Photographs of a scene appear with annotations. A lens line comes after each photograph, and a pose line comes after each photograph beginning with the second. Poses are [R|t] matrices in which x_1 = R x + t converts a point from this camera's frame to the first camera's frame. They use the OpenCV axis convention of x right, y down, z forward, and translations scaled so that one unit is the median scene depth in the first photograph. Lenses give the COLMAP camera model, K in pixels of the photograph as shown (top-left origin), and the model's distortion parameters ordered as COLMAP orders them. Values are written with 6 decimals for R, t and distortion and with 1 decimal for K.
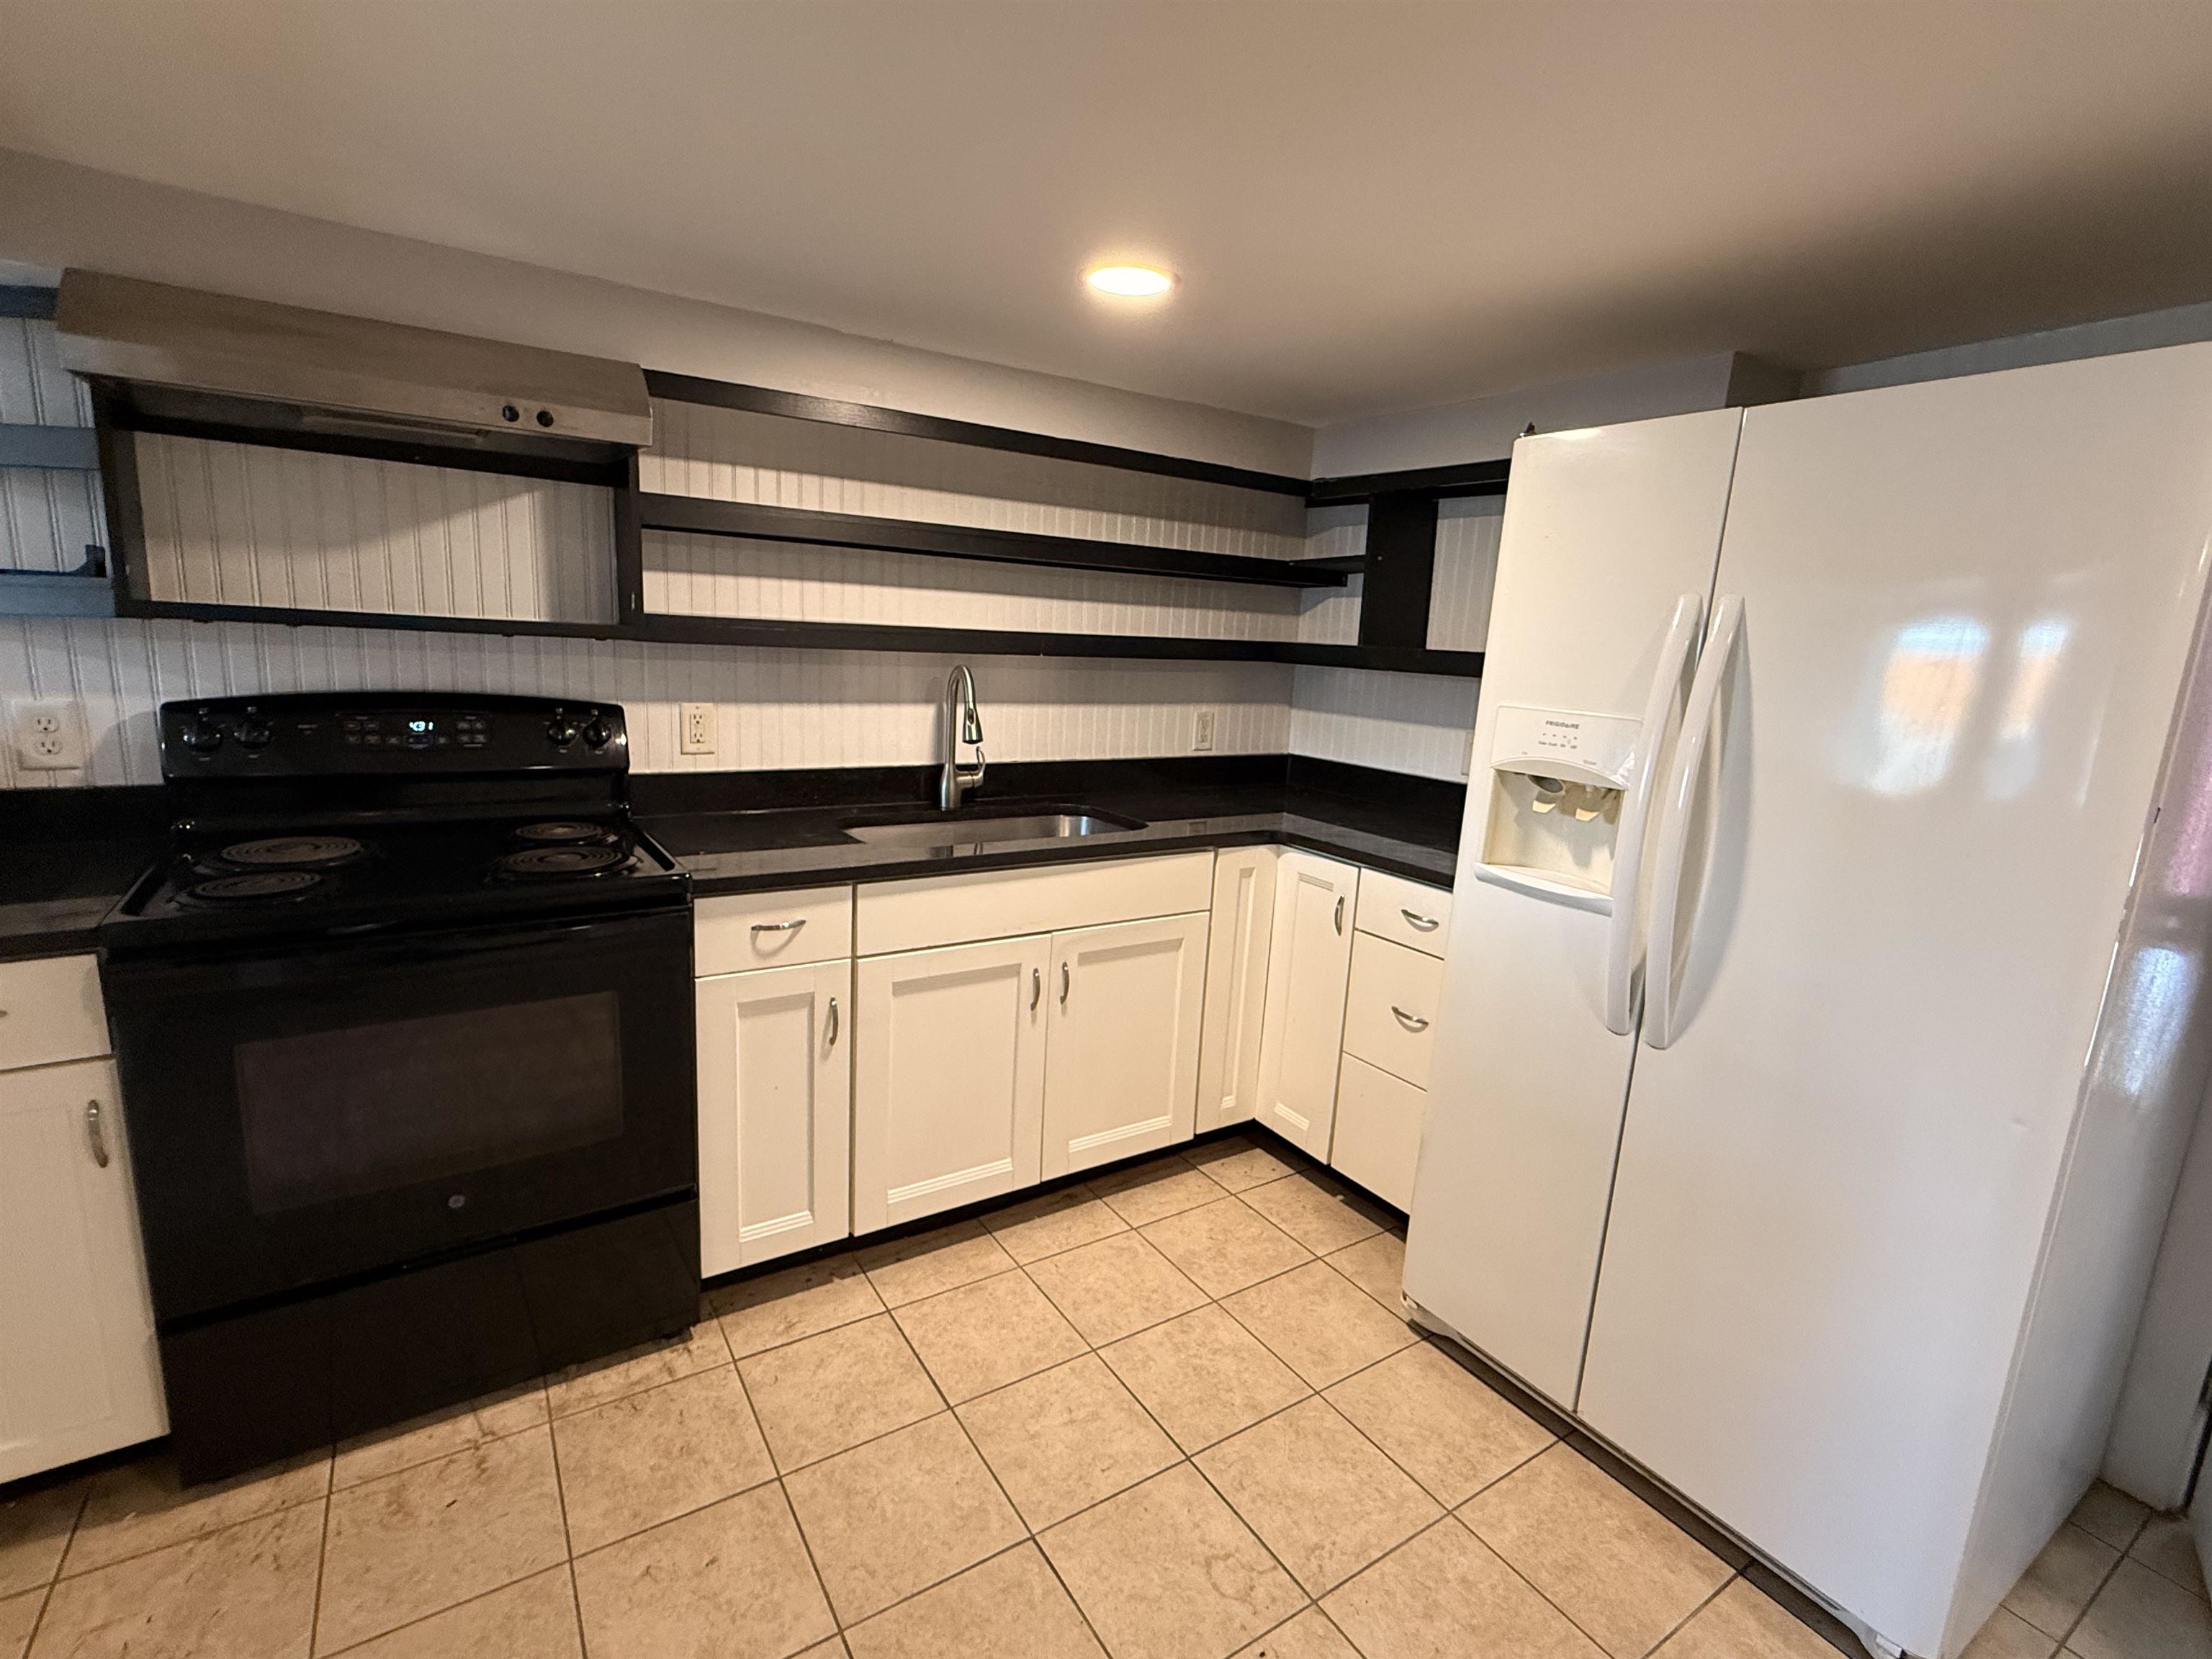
lens RADIAL K [[1016.2, 0, 1103.2], [0, 1016.2, 828.0], [0, 0, 1]] dist [0.004850, 0.000034]
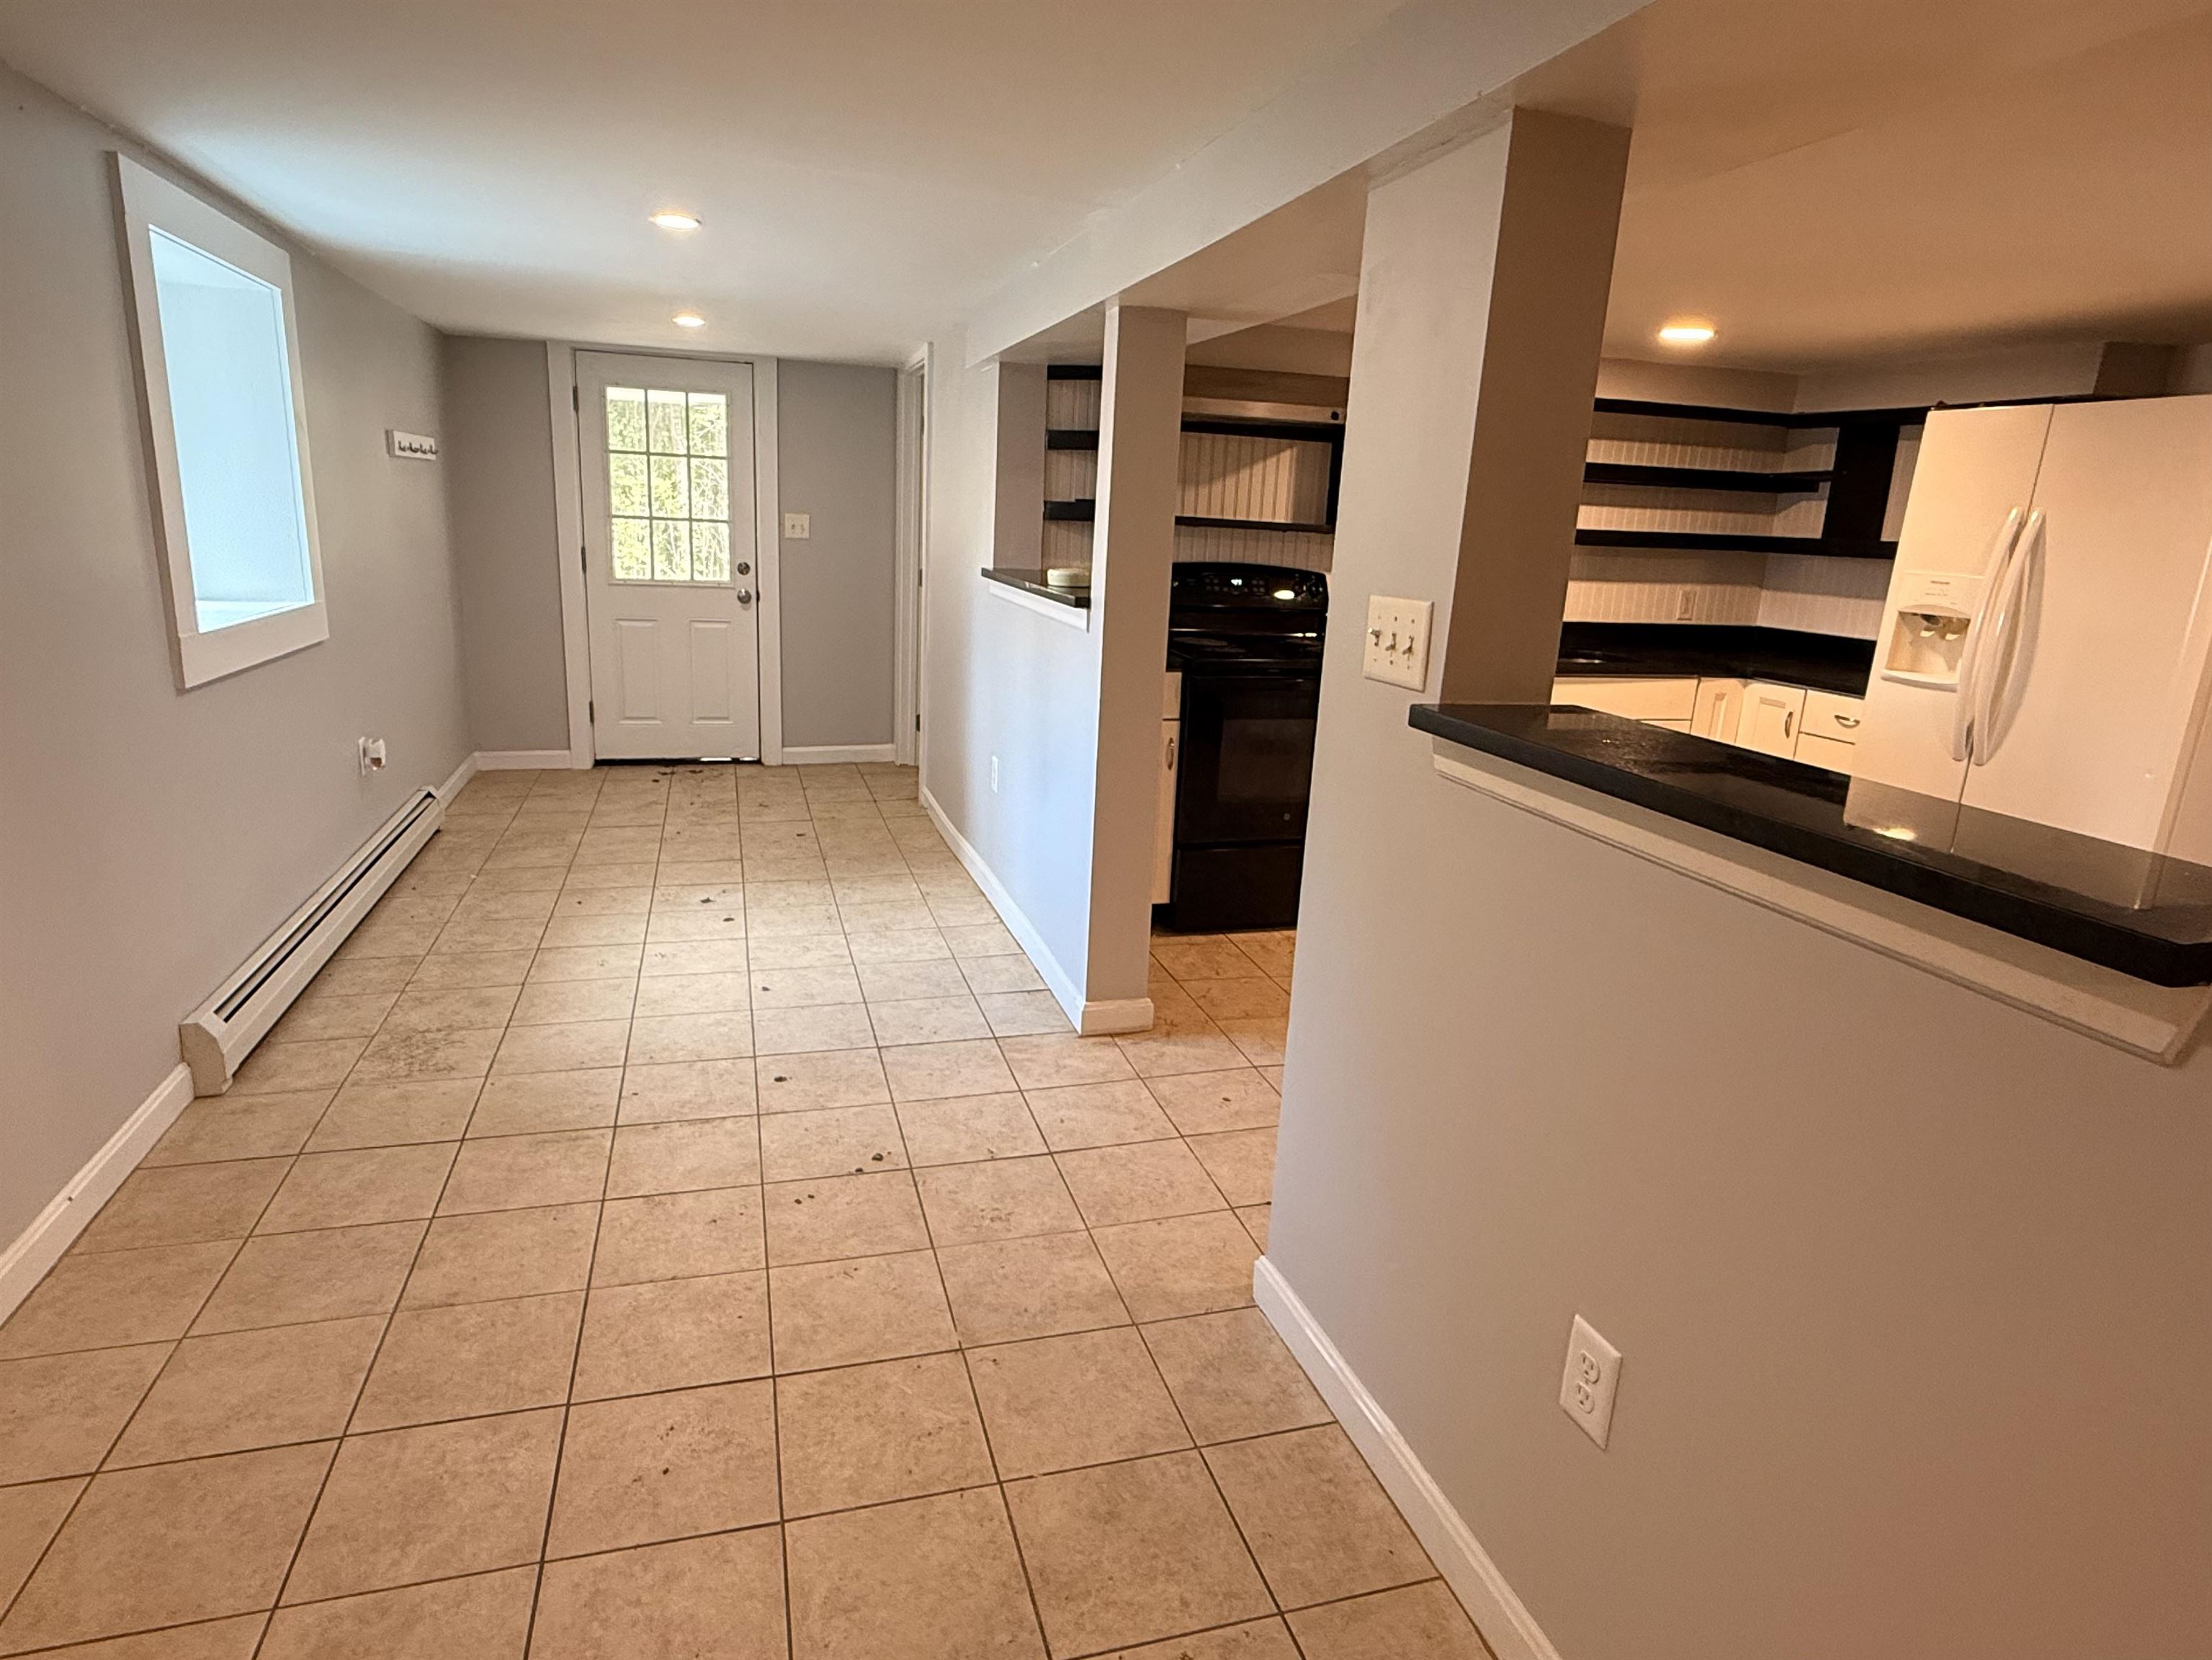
lens RADIAL K [[1255.5, 0, 1104.2], [0, 1255.5, 835.6], [0, 0, 1]] dist [0.002366, 0.000825]
pose [[0.958946, 0.065542, -0.275911, -0.192675], [-0.051721, 0.997029, 0.057085, 0.183934], [0.278833, -0.040472, 0.959486, -0.965497]]
